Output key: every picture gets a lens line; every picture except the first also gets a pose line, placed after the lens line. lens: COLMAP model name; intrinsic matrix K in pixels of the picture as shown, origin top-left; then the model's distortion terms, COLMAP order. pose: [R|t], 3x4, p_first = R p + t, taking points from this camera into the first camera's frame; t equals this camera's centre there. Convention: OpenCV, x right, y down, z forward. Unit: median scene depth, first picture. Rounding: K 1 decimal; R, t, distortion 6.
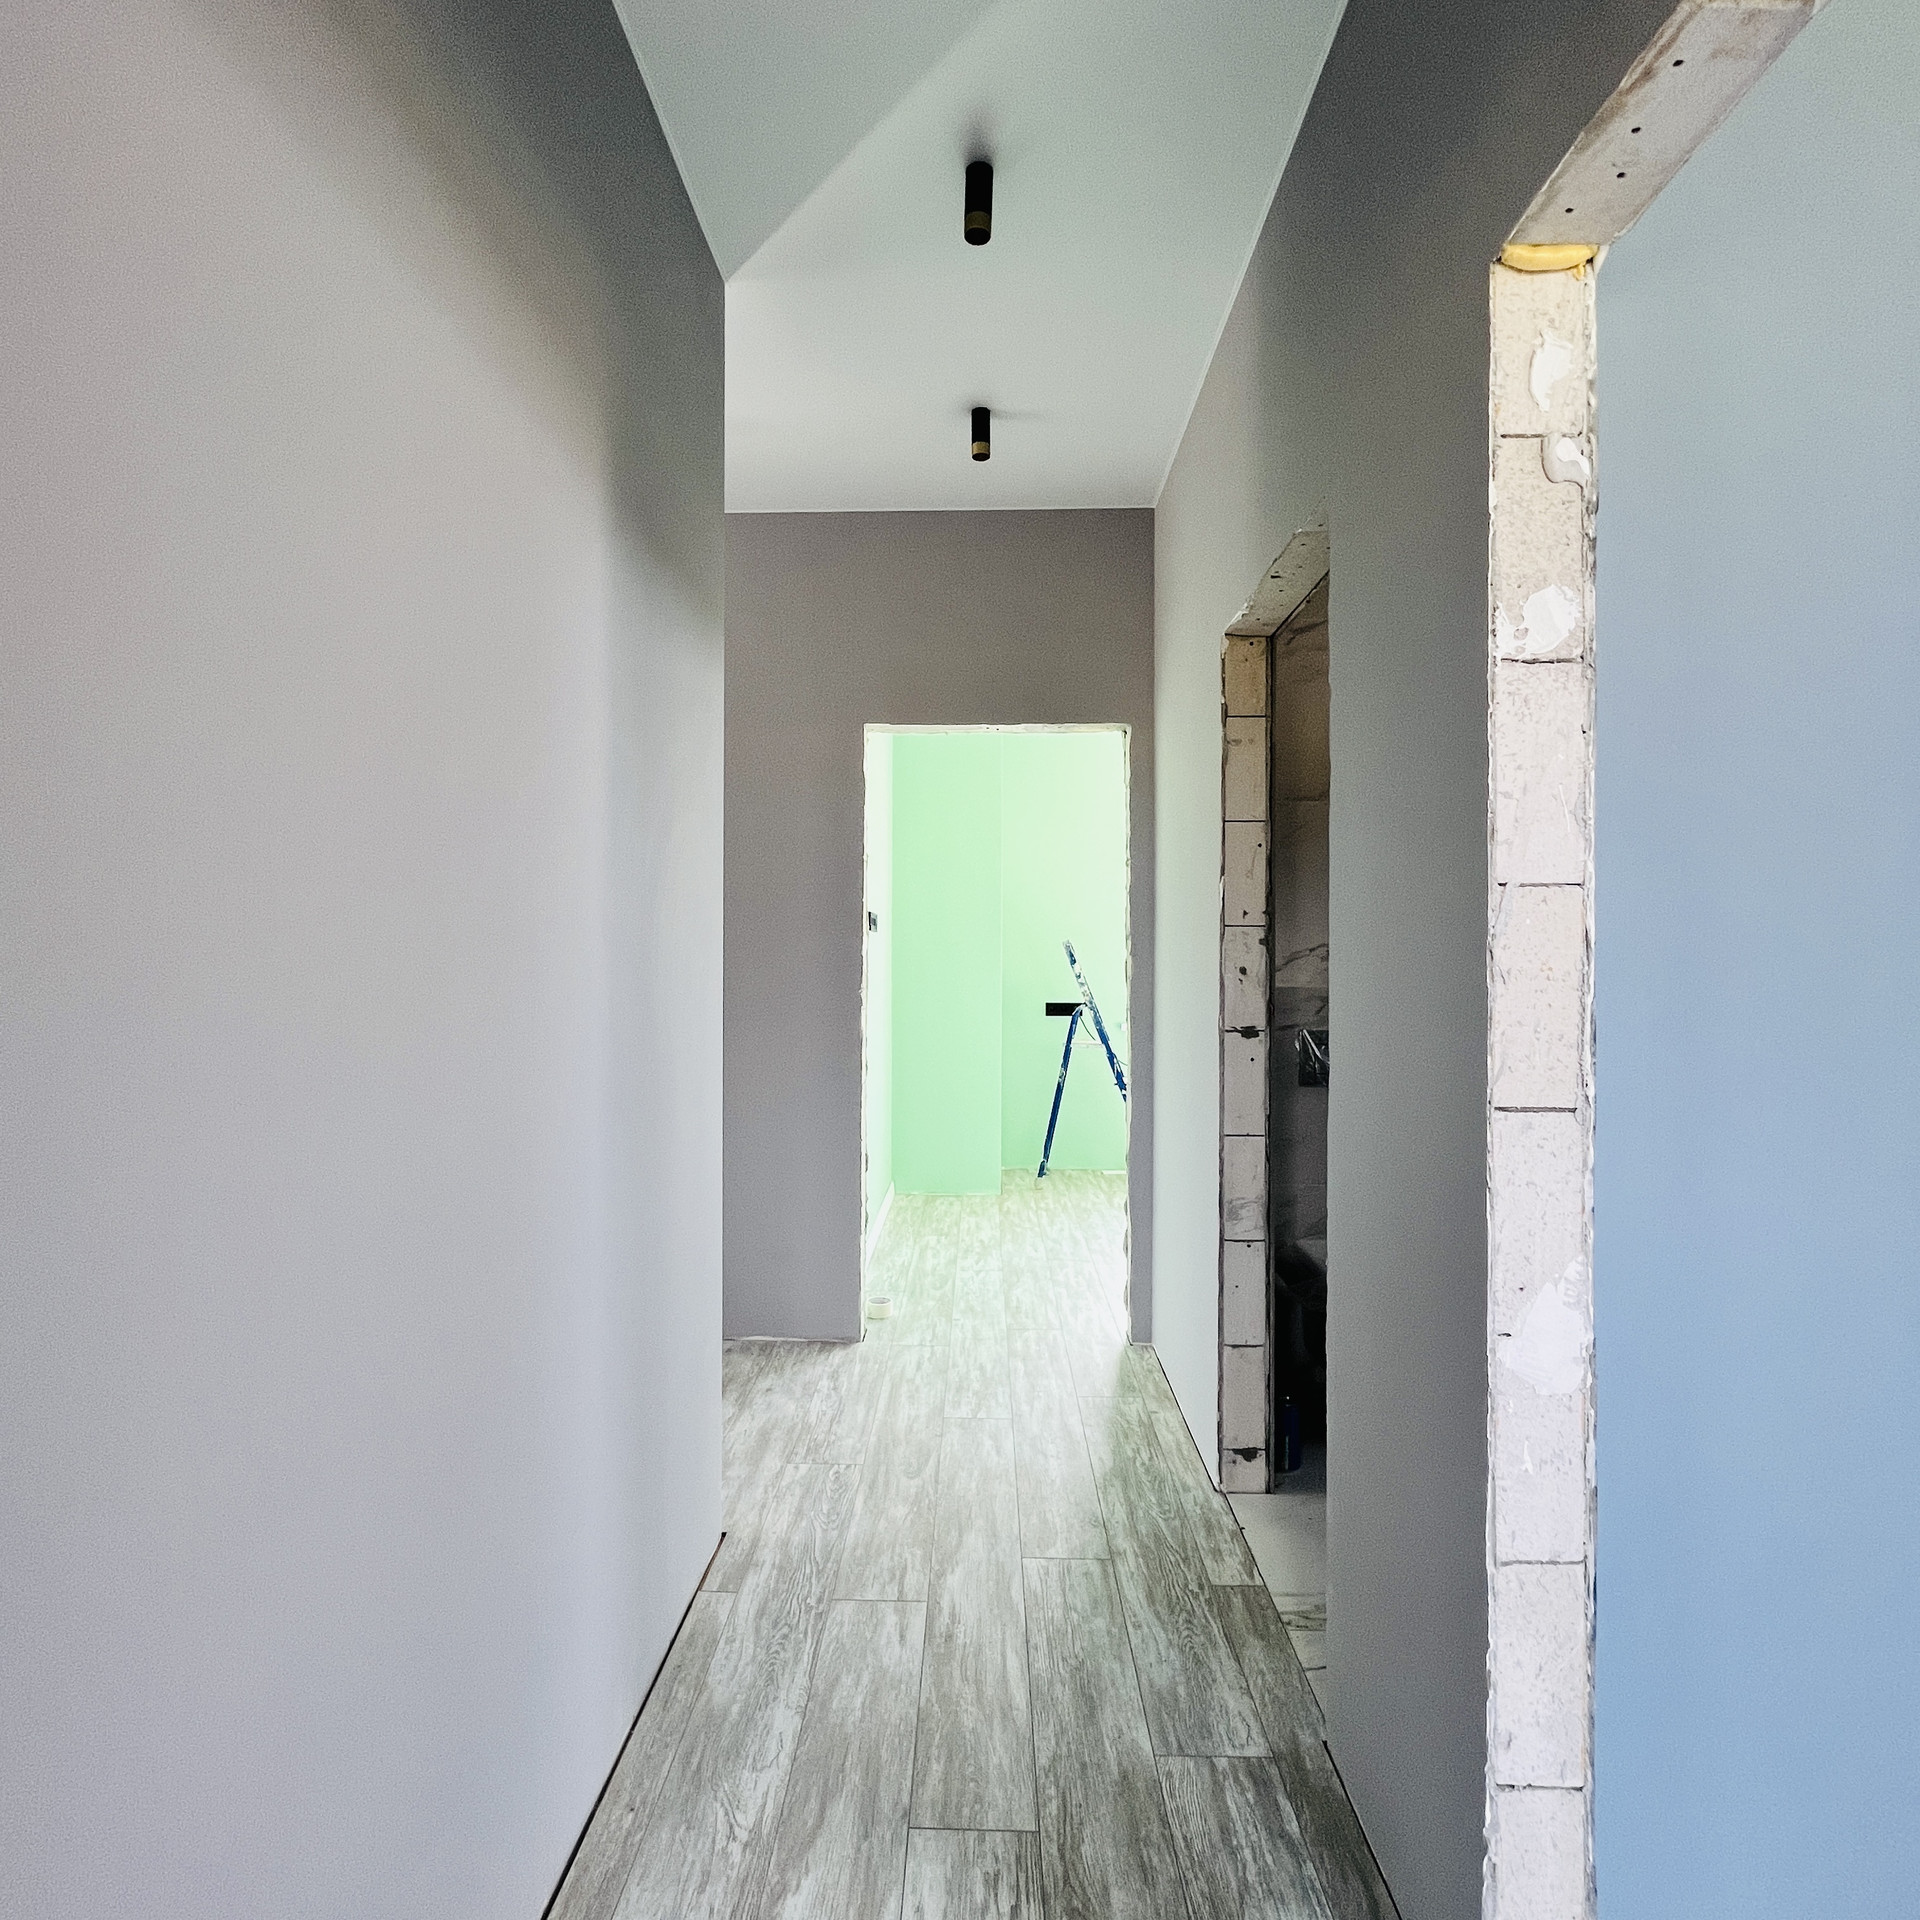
lens RADIAL K [[1043.8, 0, 946.5], [0, 1043.8, 959.2], [0, 0, 1]] dist [-0.002212, 0.000566]
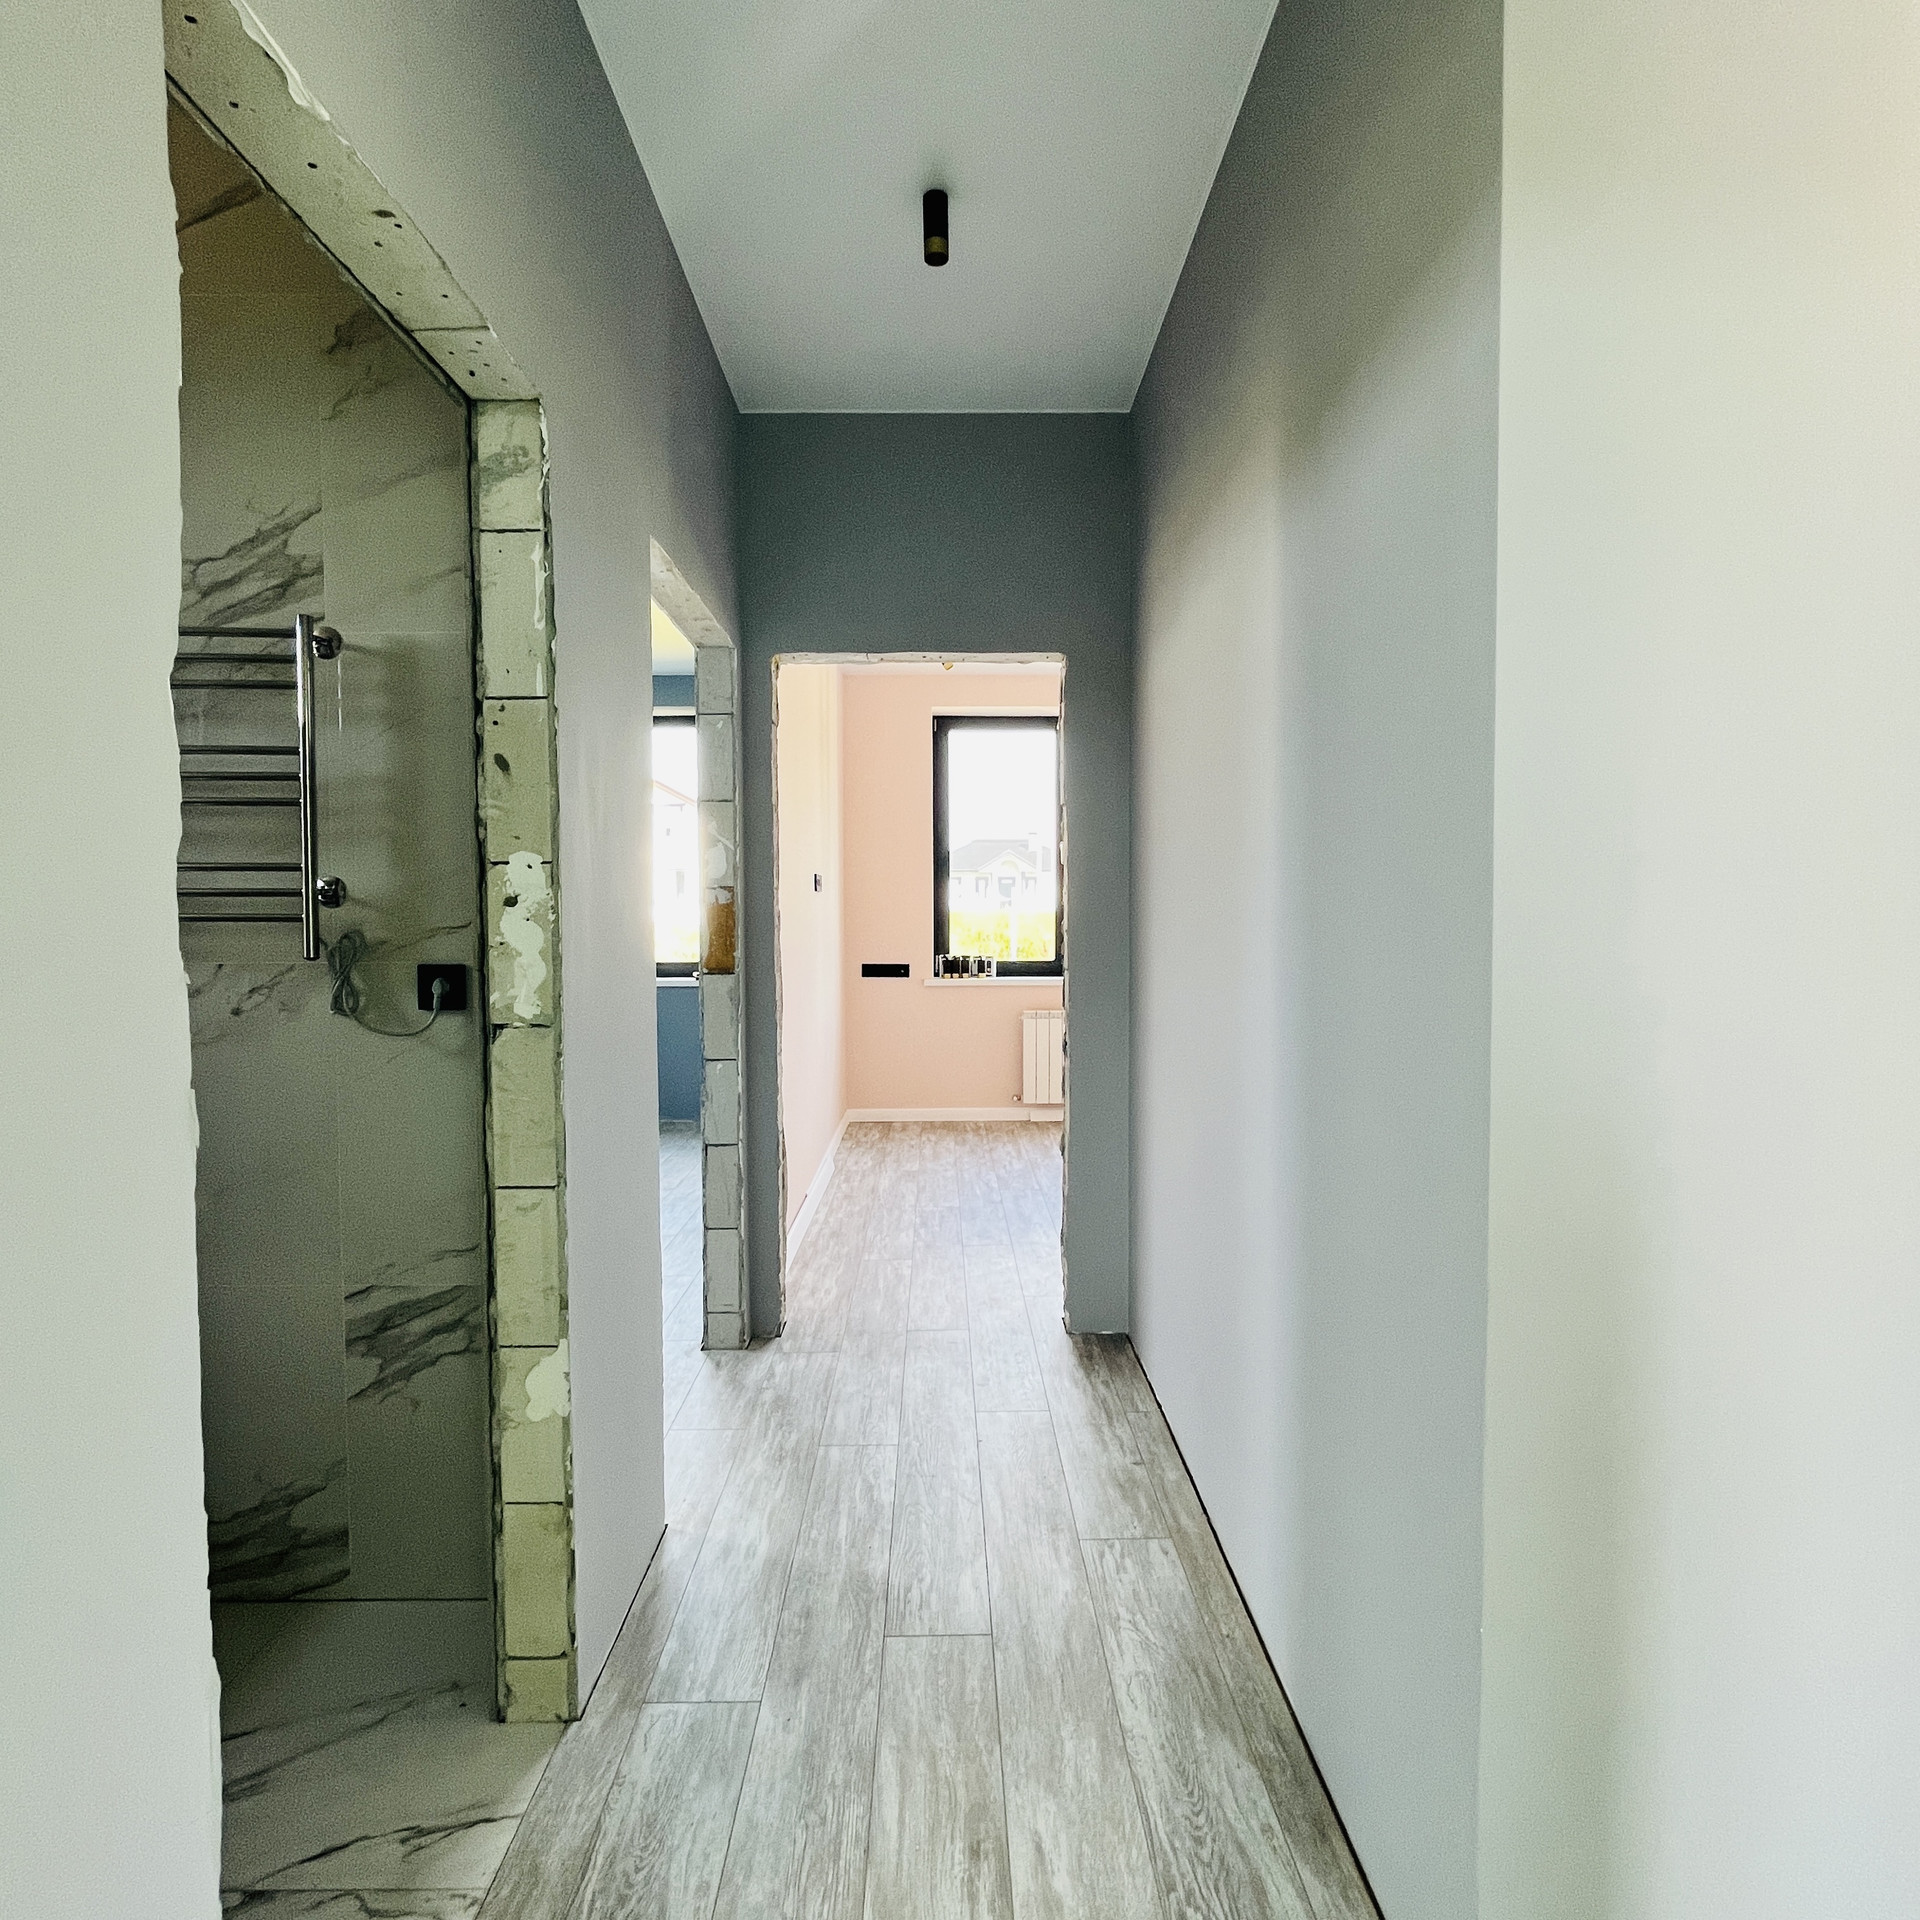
lens RADIAL K [[1043.8, 0, 952.6], [0, 1043.8, 959.0], [0, 0, 1]] dist [-0.002212, 0.000566]
pose [[-0.998810, 0.004089, -0.048609, 0.052470], [0.002181, 0.999227, 0.039248, 0.002145], [0.048732, 0.039095, -0.998047, 1.761722]]
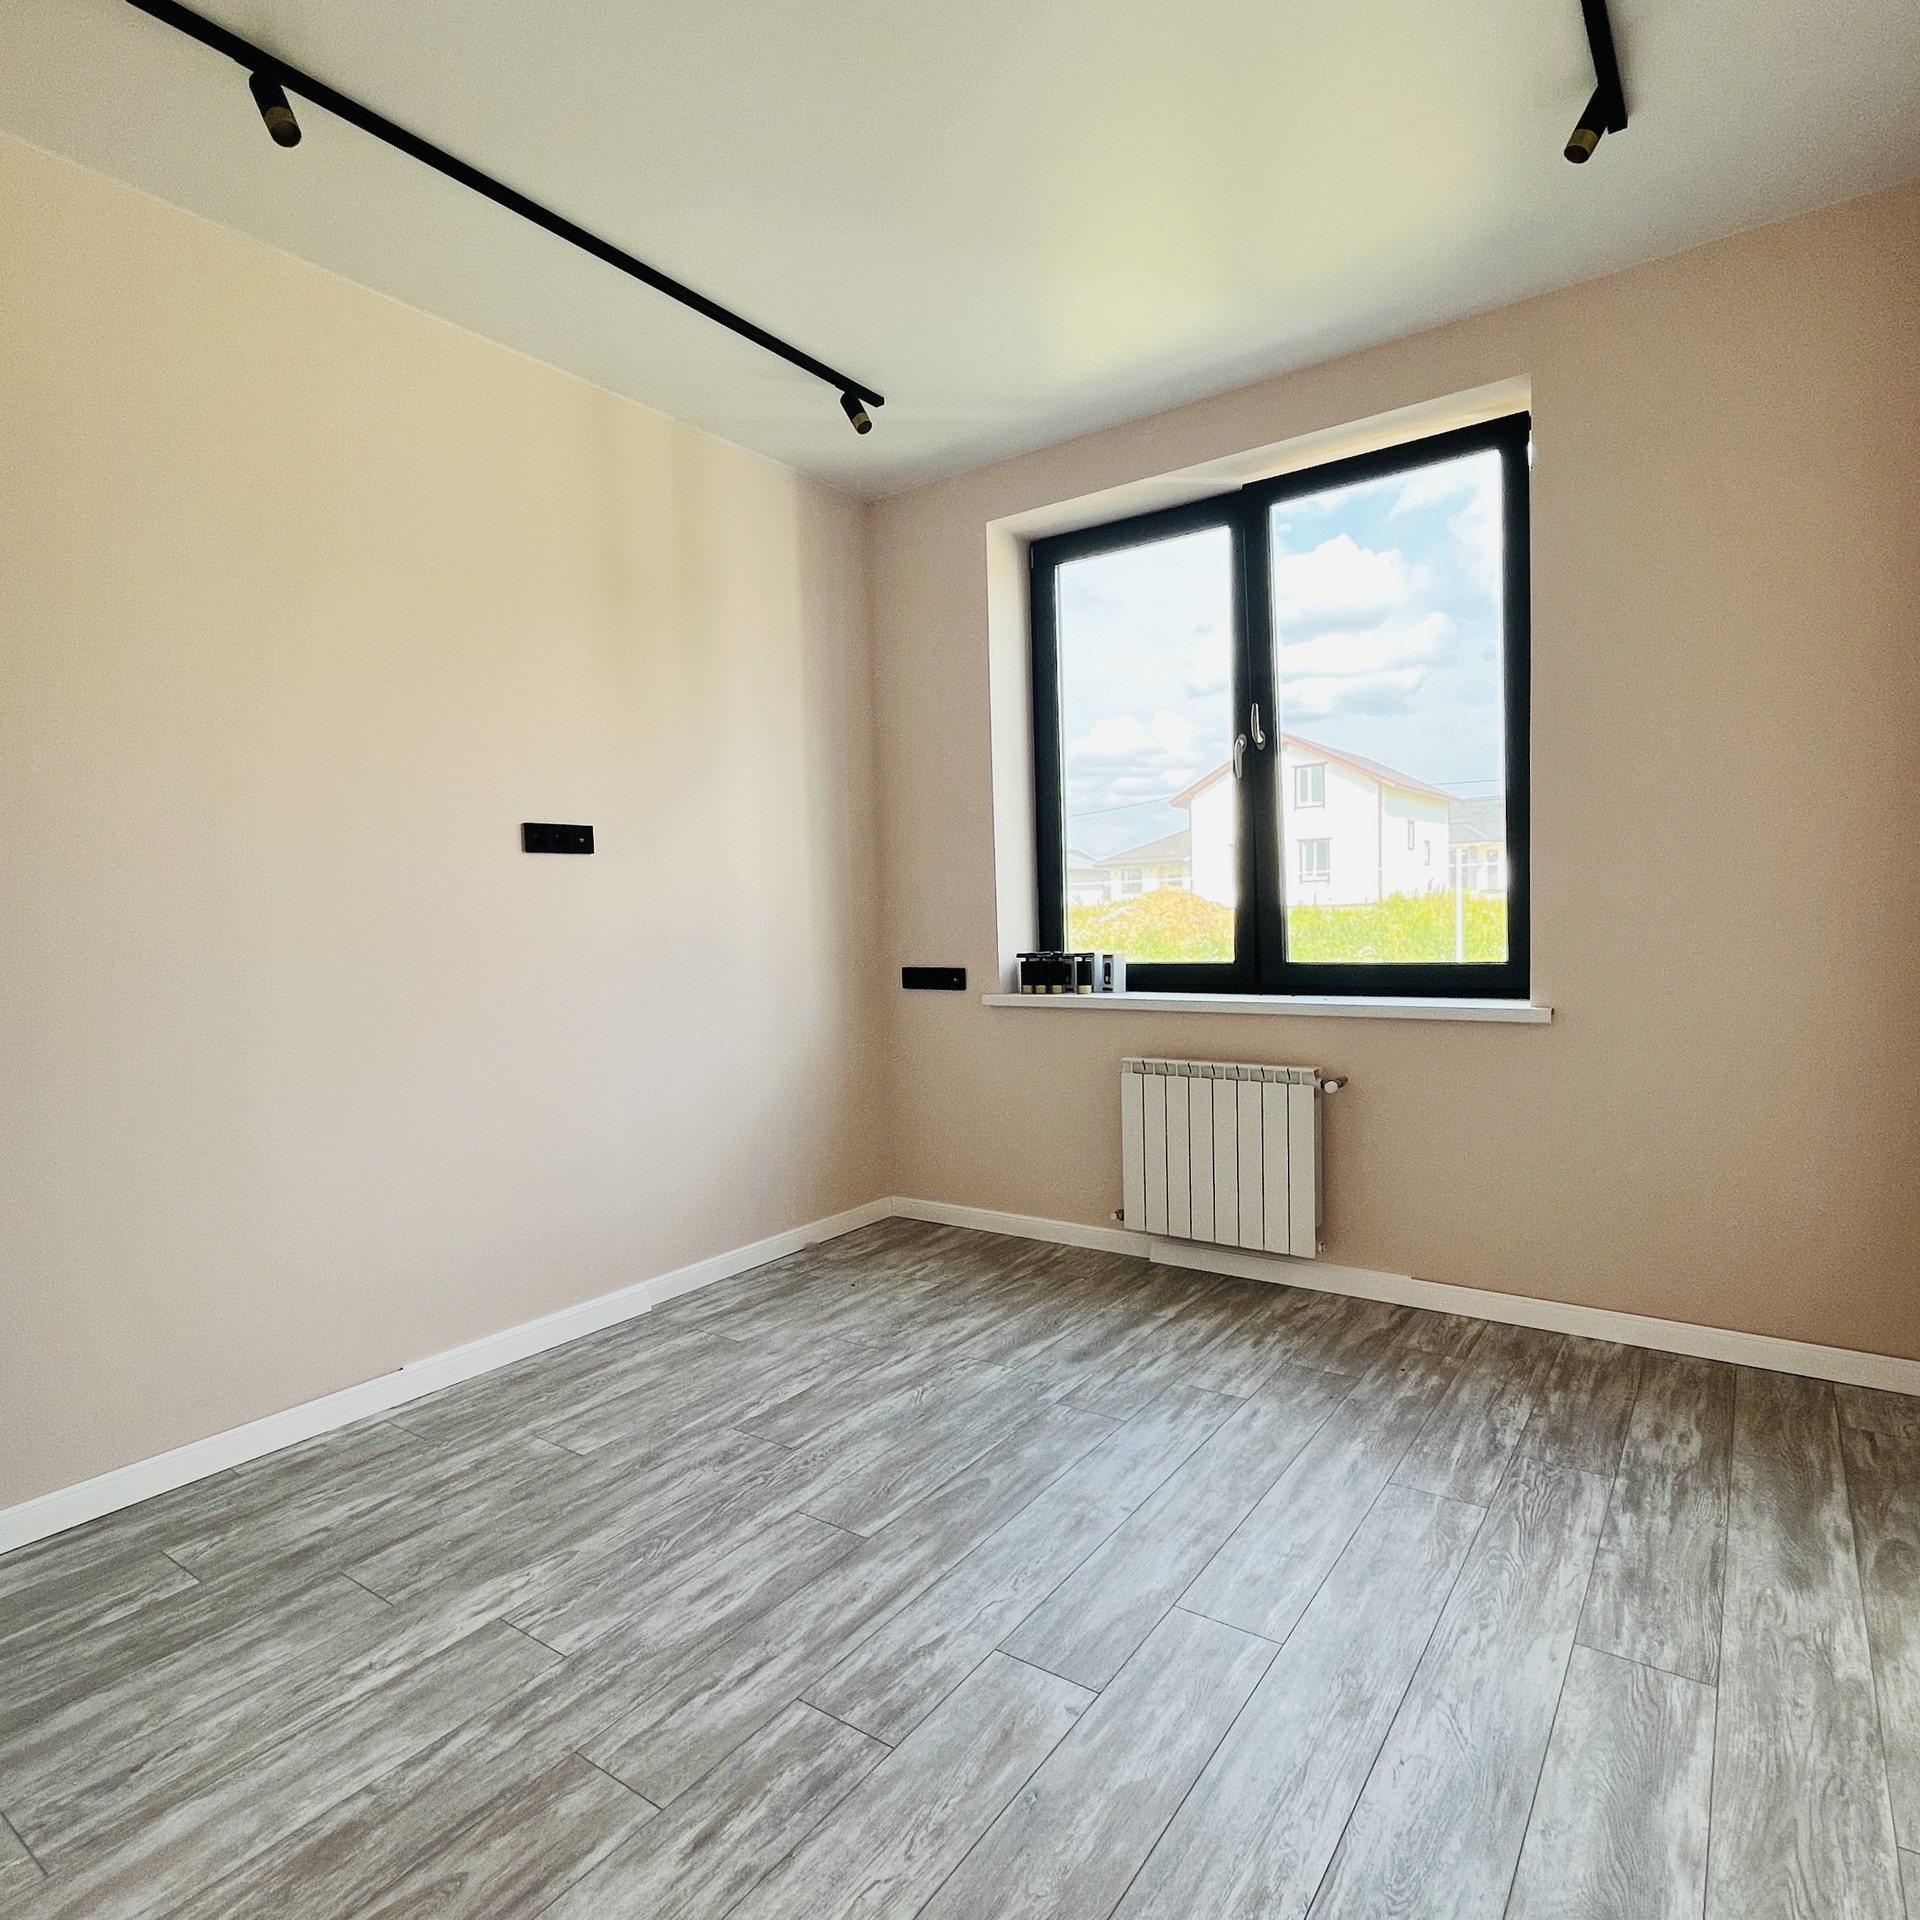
lens RADIAL K [[1136.2, 0, 948.5], [0, 1136.2, 971.7], [0, 0, 1]] dist [-0.004215, 0.001775]
pose [[-0.830968, -0.004139, 0.556305, -1.196444], [0.030896, 0.998086, 0.053576, 0.038293], [-0.555462, 0.061707, -0.829249, 0.205910]]
